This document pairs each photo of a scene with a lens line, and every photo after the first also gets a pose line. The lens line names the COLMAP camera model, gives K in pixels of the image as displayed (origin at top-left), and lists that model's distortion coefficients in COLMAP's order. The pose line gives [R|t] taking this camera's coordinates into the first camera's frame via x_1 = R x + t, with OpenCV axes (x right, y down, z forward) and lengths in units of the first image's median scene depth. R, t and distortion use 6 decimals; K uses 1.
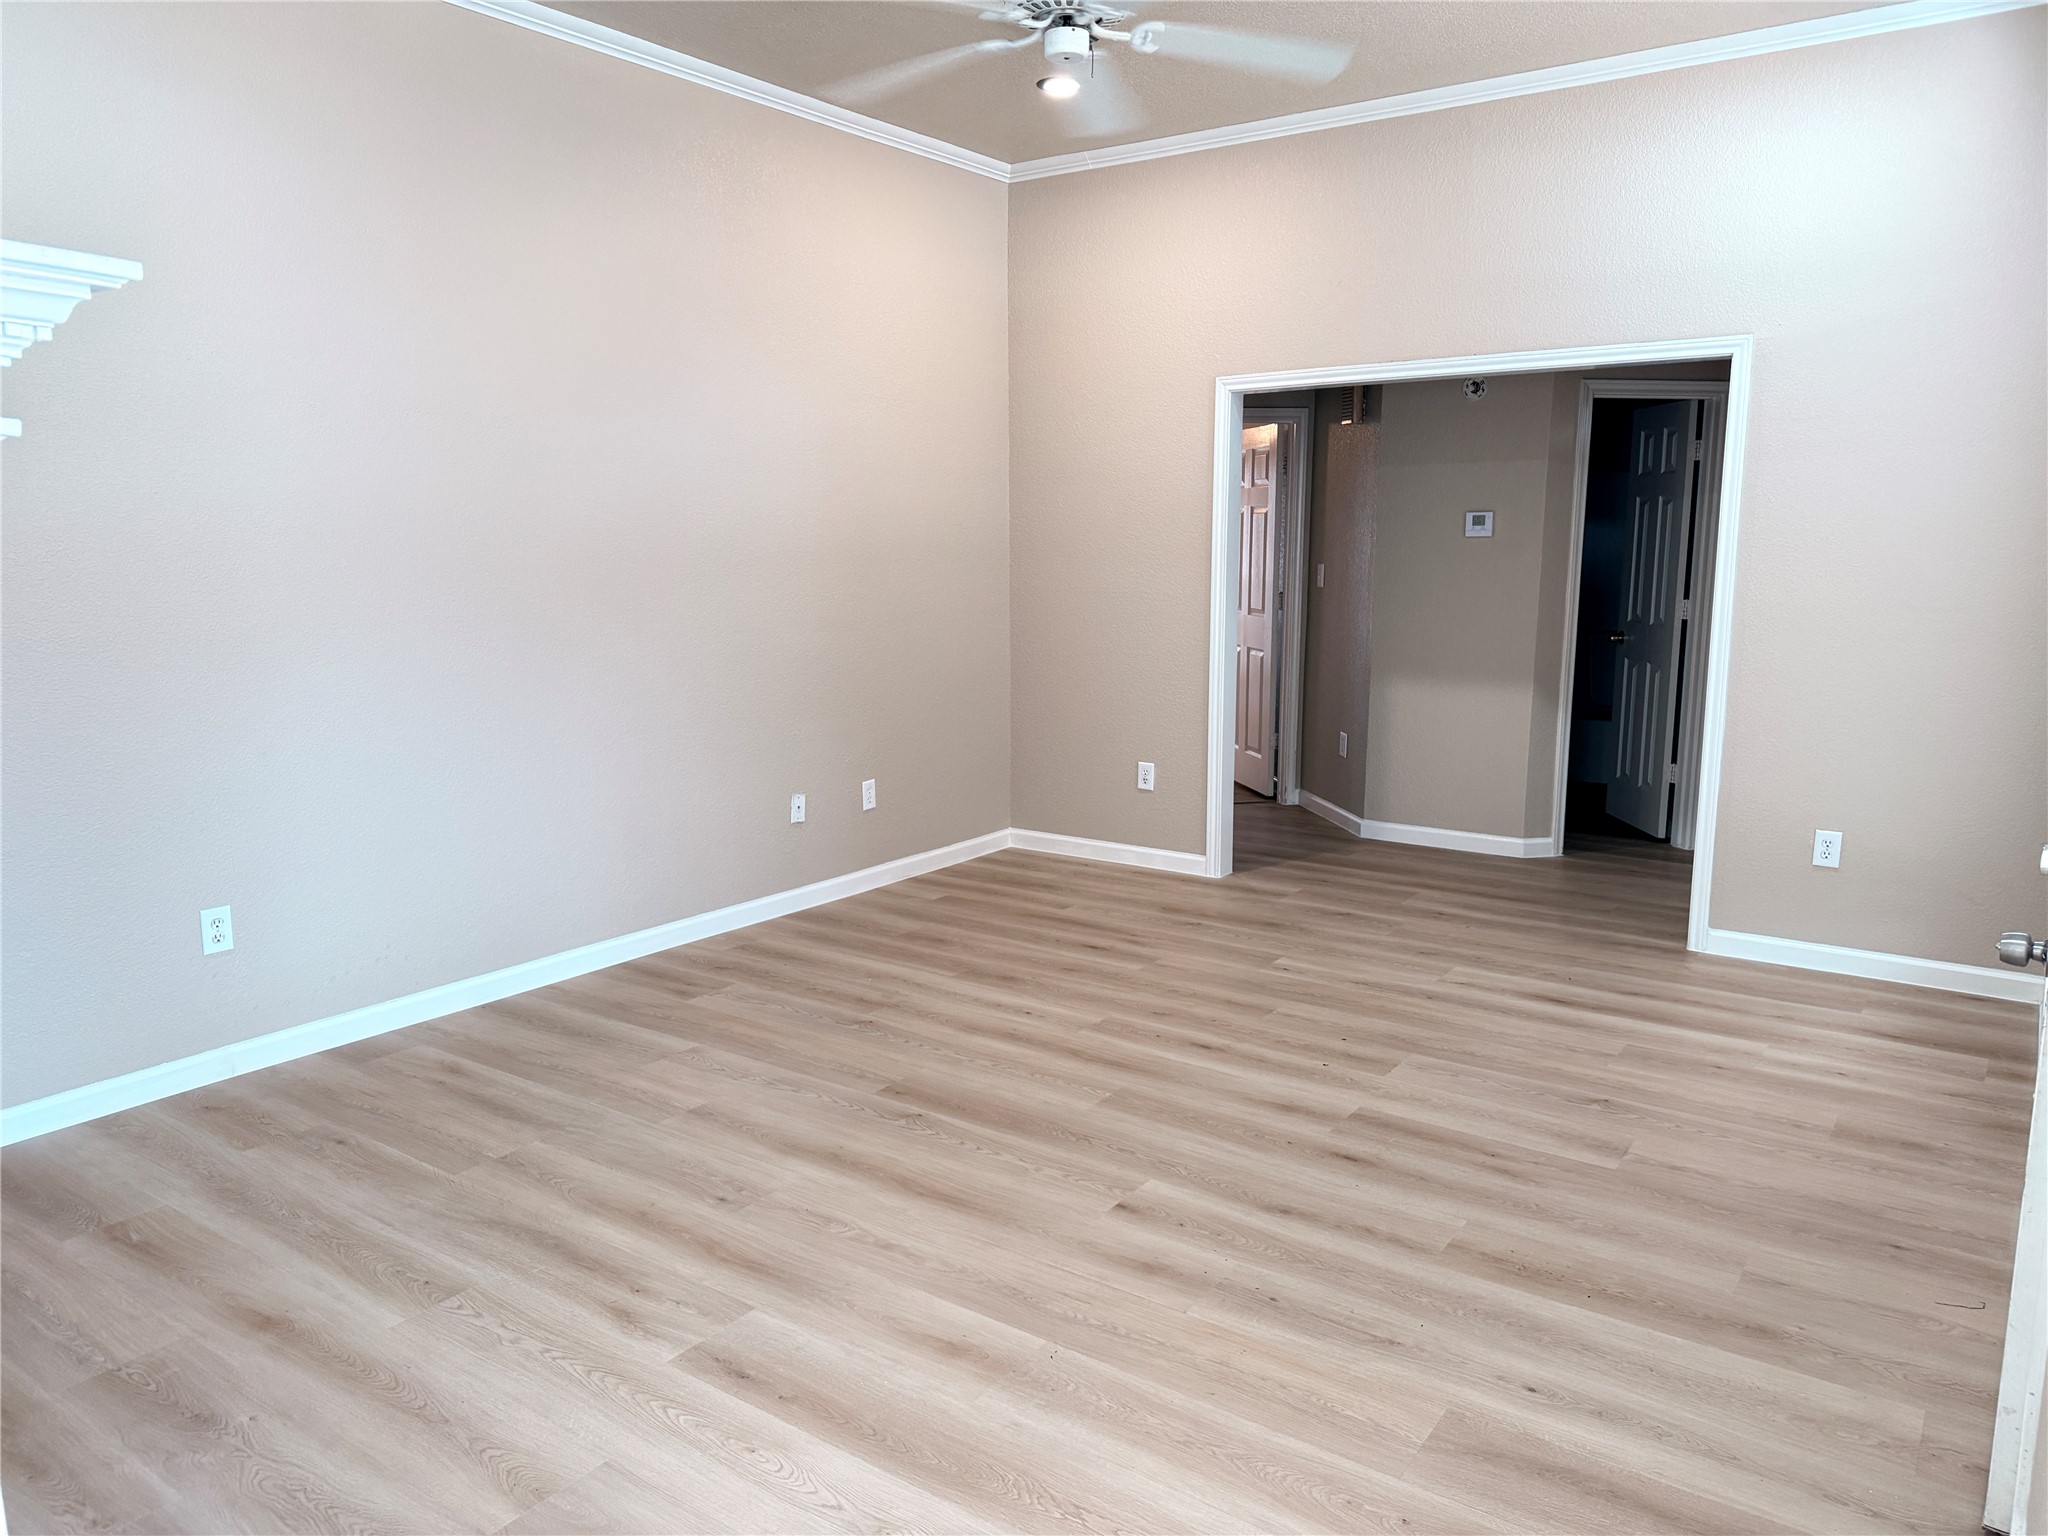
lens RADIAL K [[1437.9, 0, 1001.0], [0, 1437.9, 771.1], [0, 0, 1]] dist [0.126136, -0.238805]
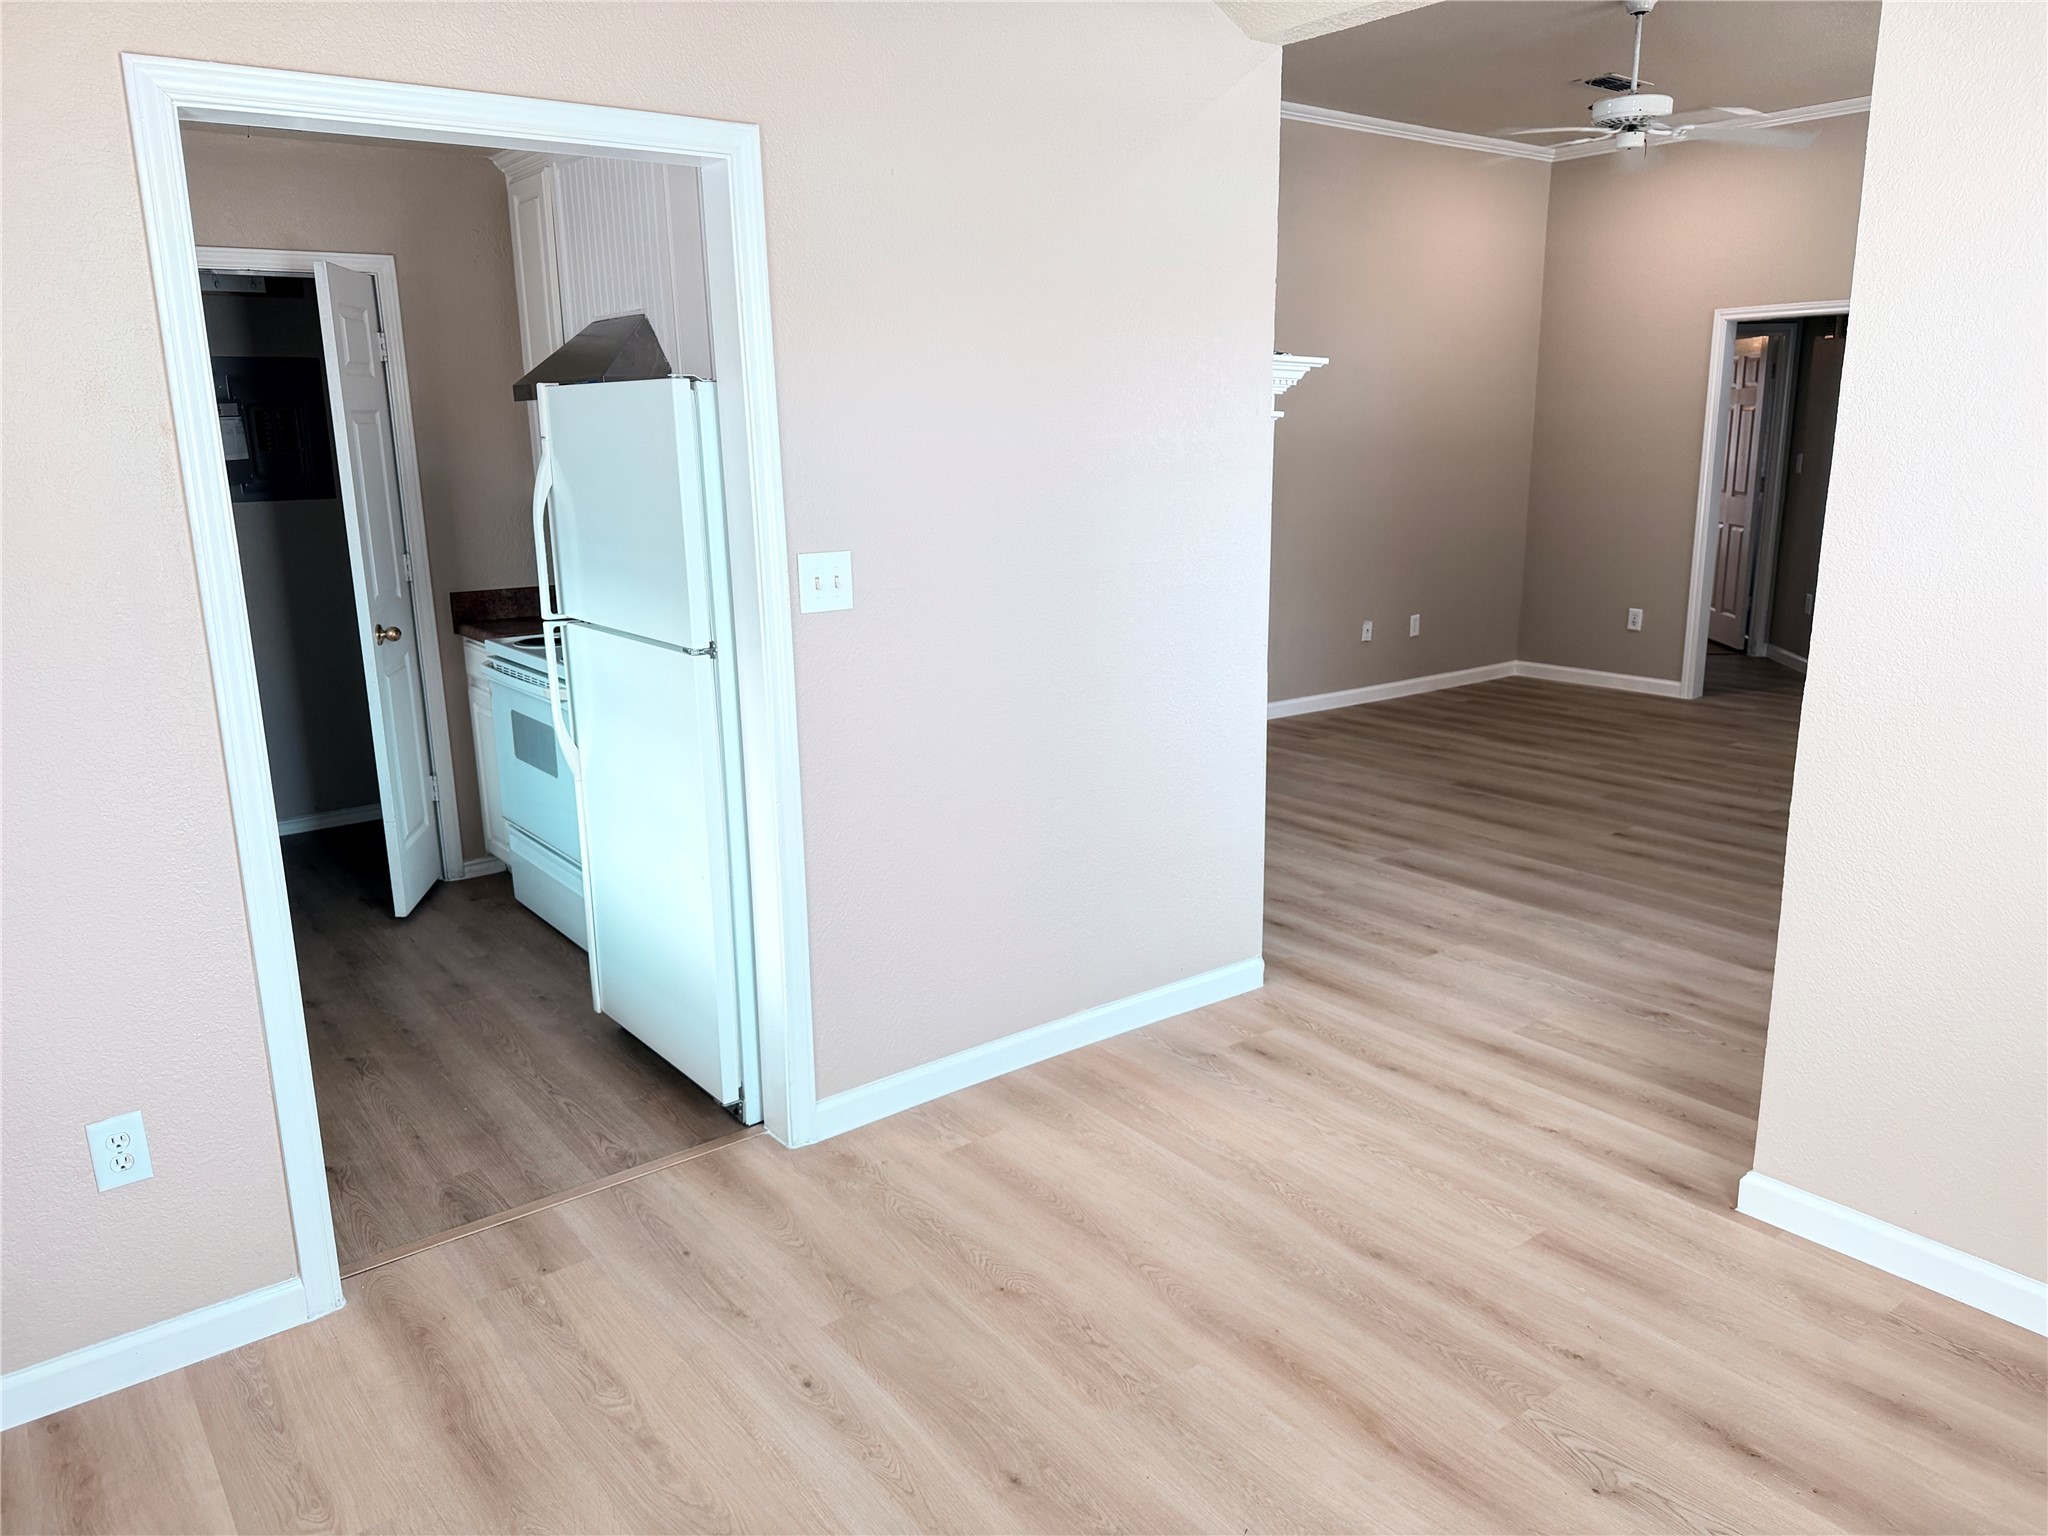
lens RADIAL K [[1437.9, 0, 1001.0], [0, 1437.9, 771.1], [0, 0, 1]] dist [0.126136, -0.238805]
pose [[0.957352, 0.057643, -0.283116, -0.075462], [-0.037405, 0.996377, 0.076379, 0.069668], [0.286493, -0.062532, 0.956040, -0.495218]]
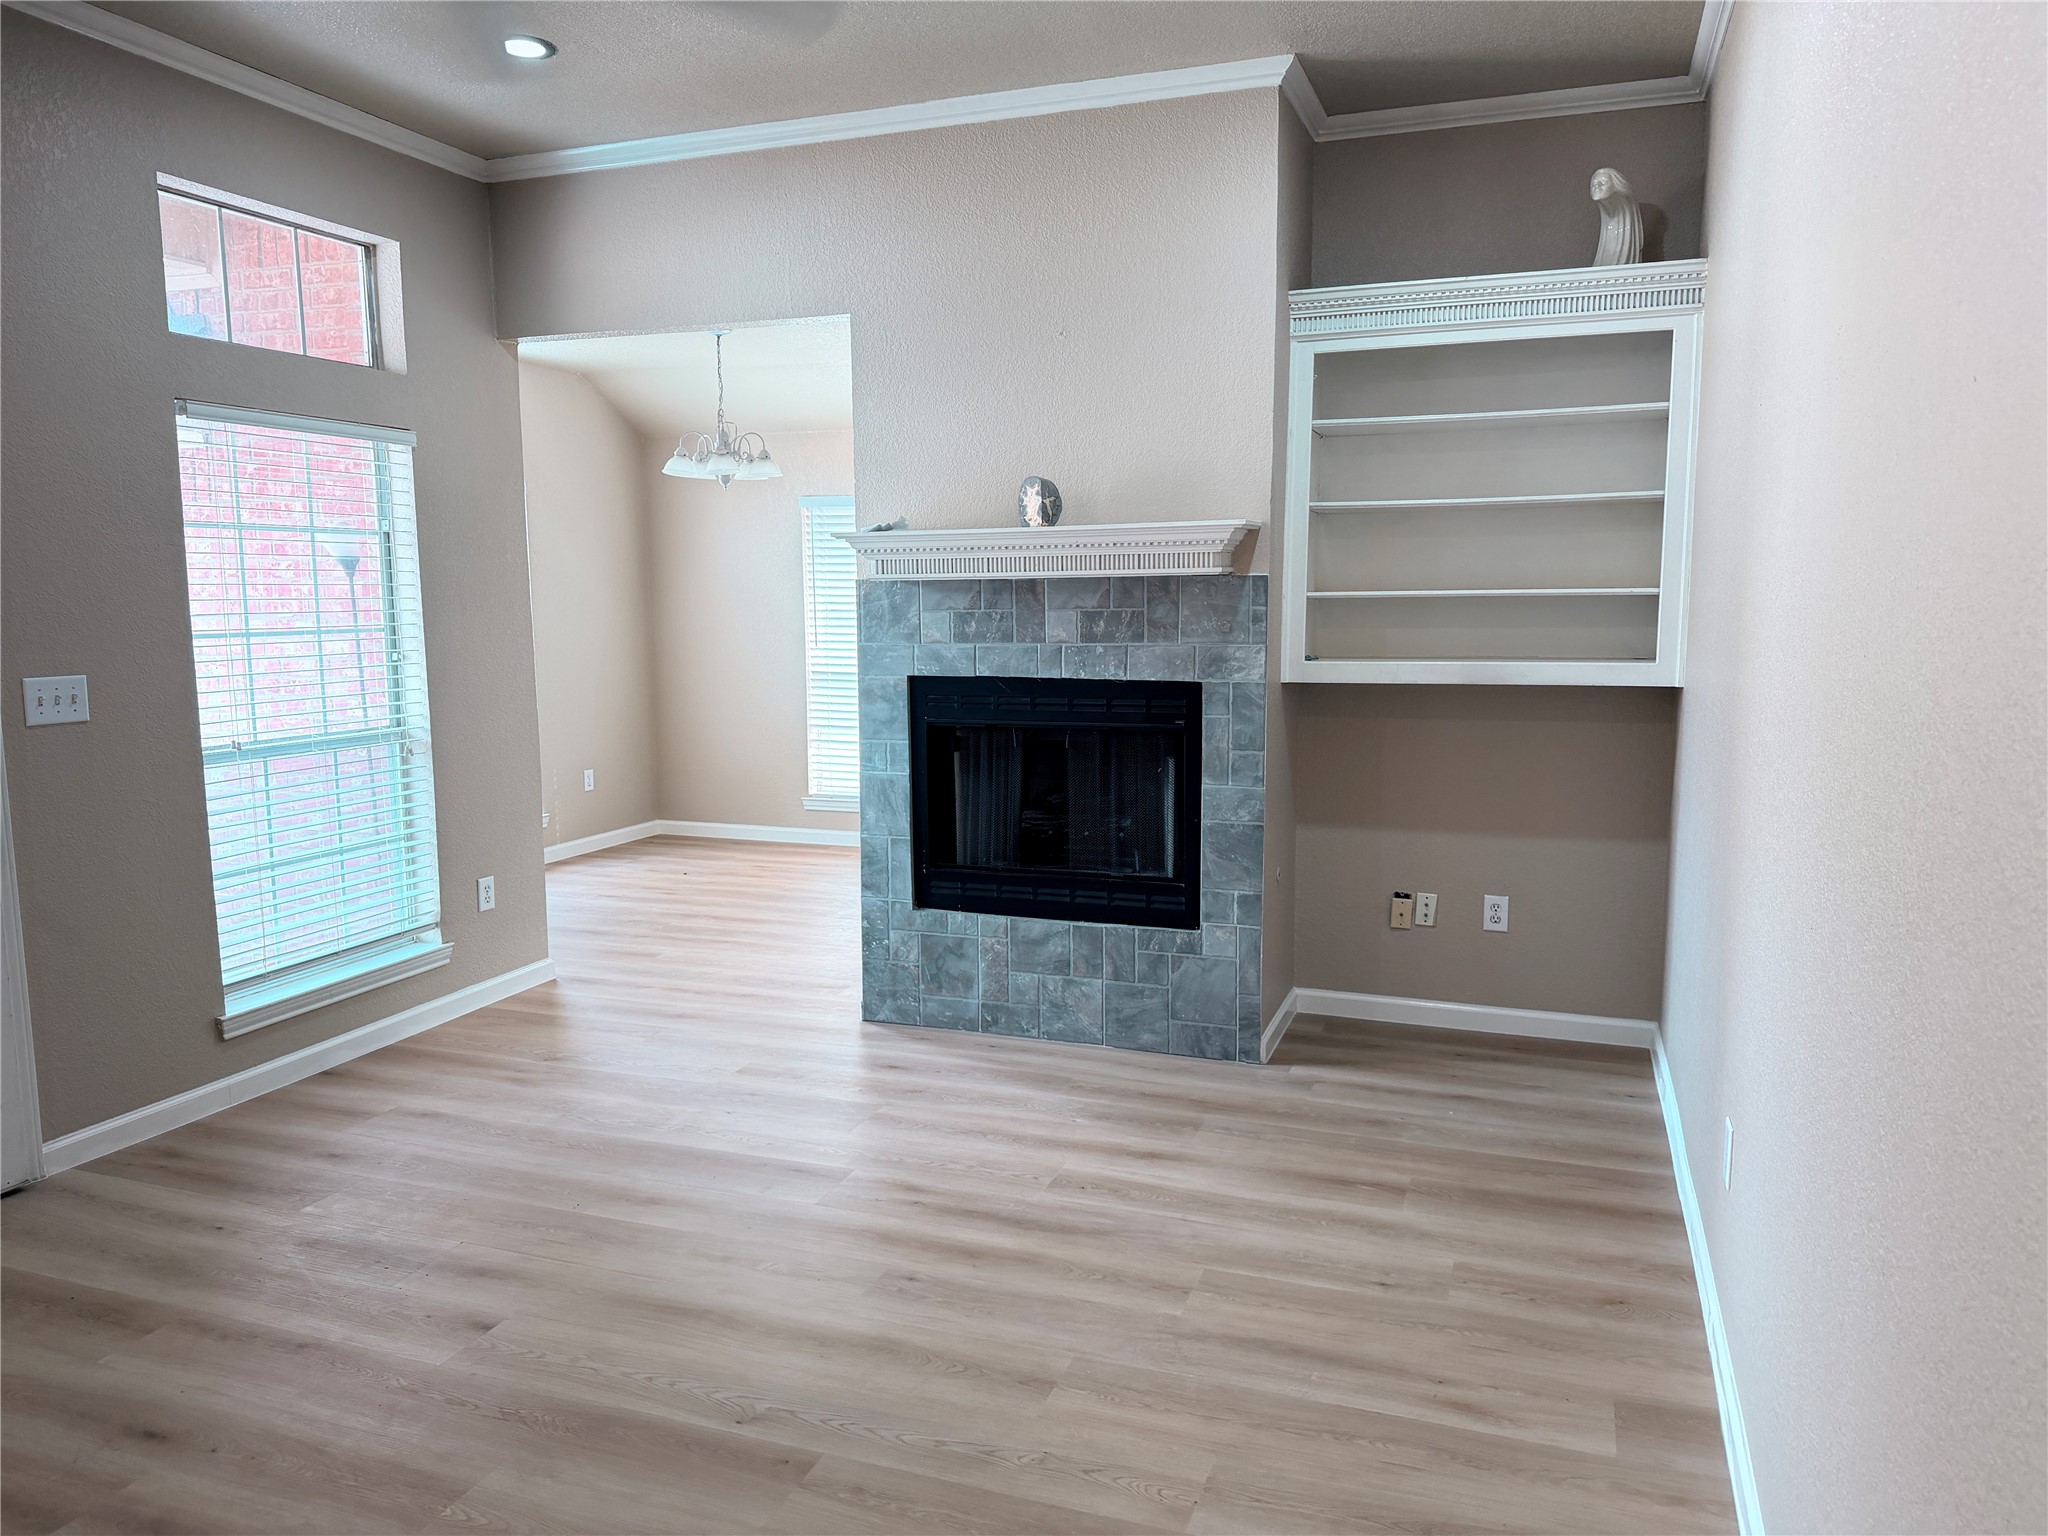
lens RADIAL K [[1437.9, 0, 1001.0], [0, 1437.9, 771.1], [0, 0, 1]] dist [0.126136, -0.238805]
pose [[-0.965086, 0.041643, -0.258603, -0.004997], [-0.035338, 0.957555, 0.286075, -0.187965], [0.259540, 0.285226, -0.922651, 1.069425]]
